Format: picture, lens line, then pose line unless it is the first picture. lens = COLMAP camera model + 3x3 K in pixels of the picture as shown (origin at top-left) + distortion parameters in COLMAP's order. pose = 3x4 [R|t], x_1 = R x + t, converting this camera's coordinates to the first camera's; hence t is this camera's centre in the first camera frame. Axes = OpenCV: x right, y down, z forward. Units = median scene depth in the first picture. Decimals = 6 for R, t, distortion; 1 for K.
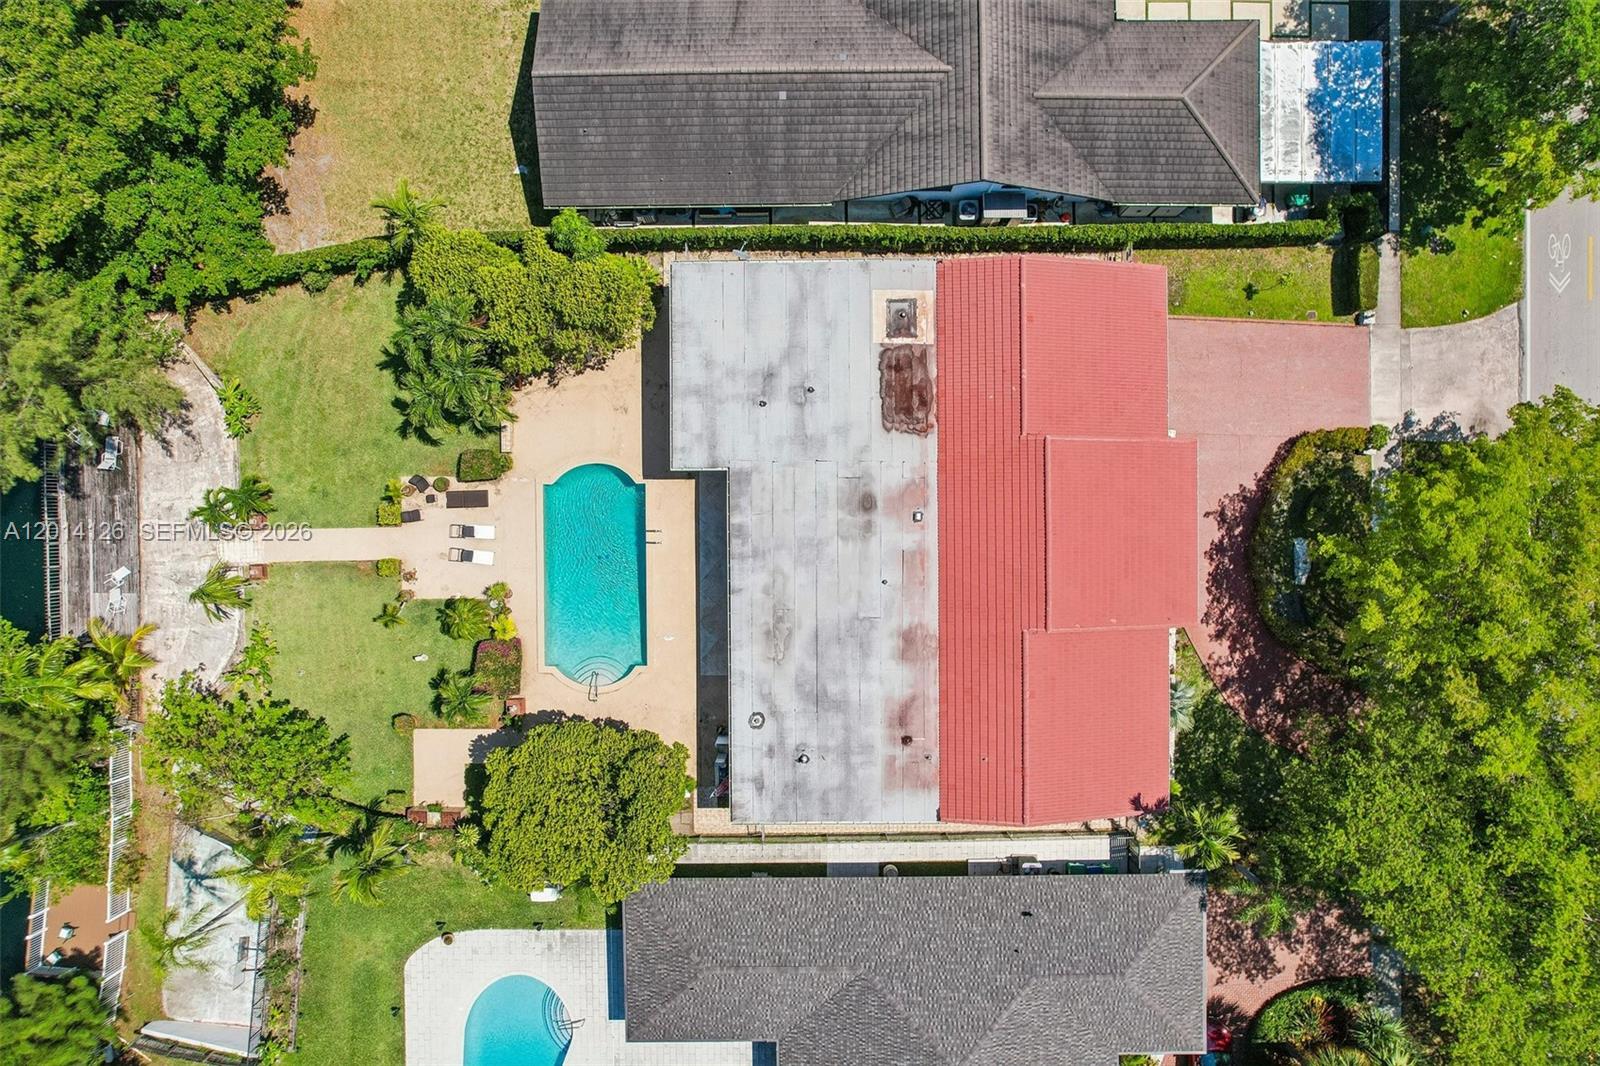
lens RADIAL K [[999.7, 0, 790.3], [0, 999.7, 524.0], [0, 0, 1]] dist [-0.063927, 0.063136]
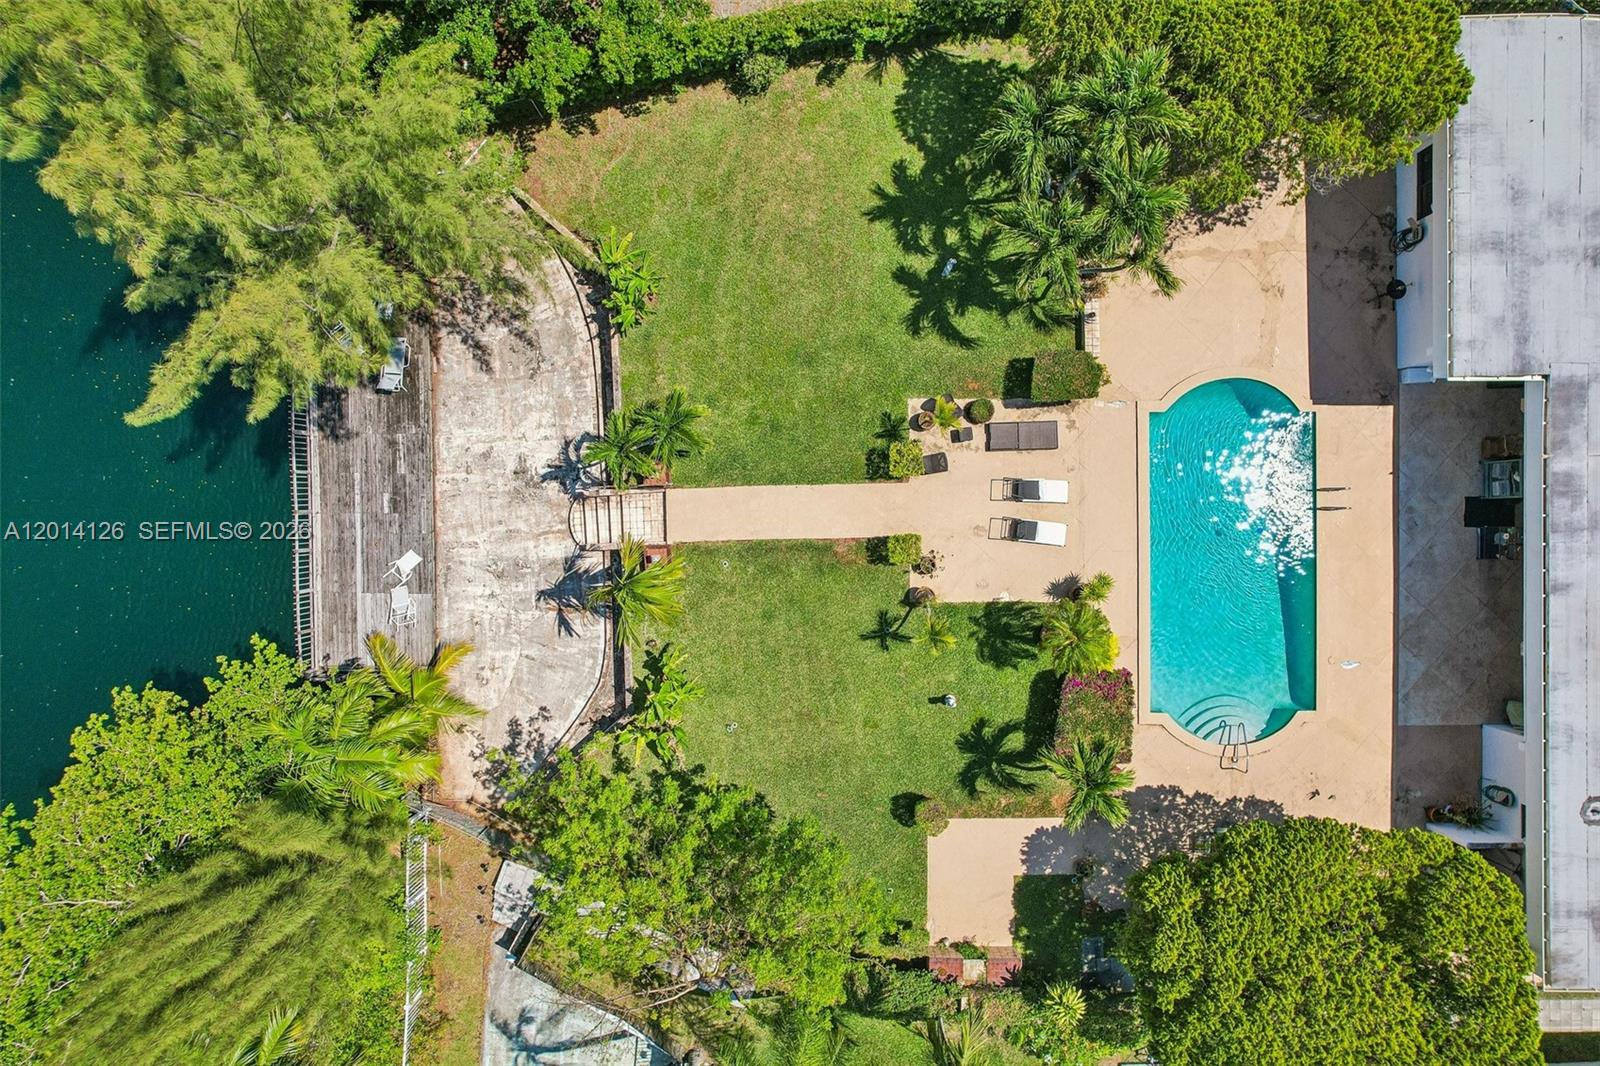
lens RADIAL K [[1002.4, 0, 800.0], [0, 1002.4, 533.0], [0, 0, 1]] dist [-0.051552, 0.043385]
pose [[0.999947, 0.000999, 0.010276, -0.461825], [-0.001069, 0.999976, 0.006803, 0.029298], [-0.010269, -0.006814, 0.999924, 0.393368]]
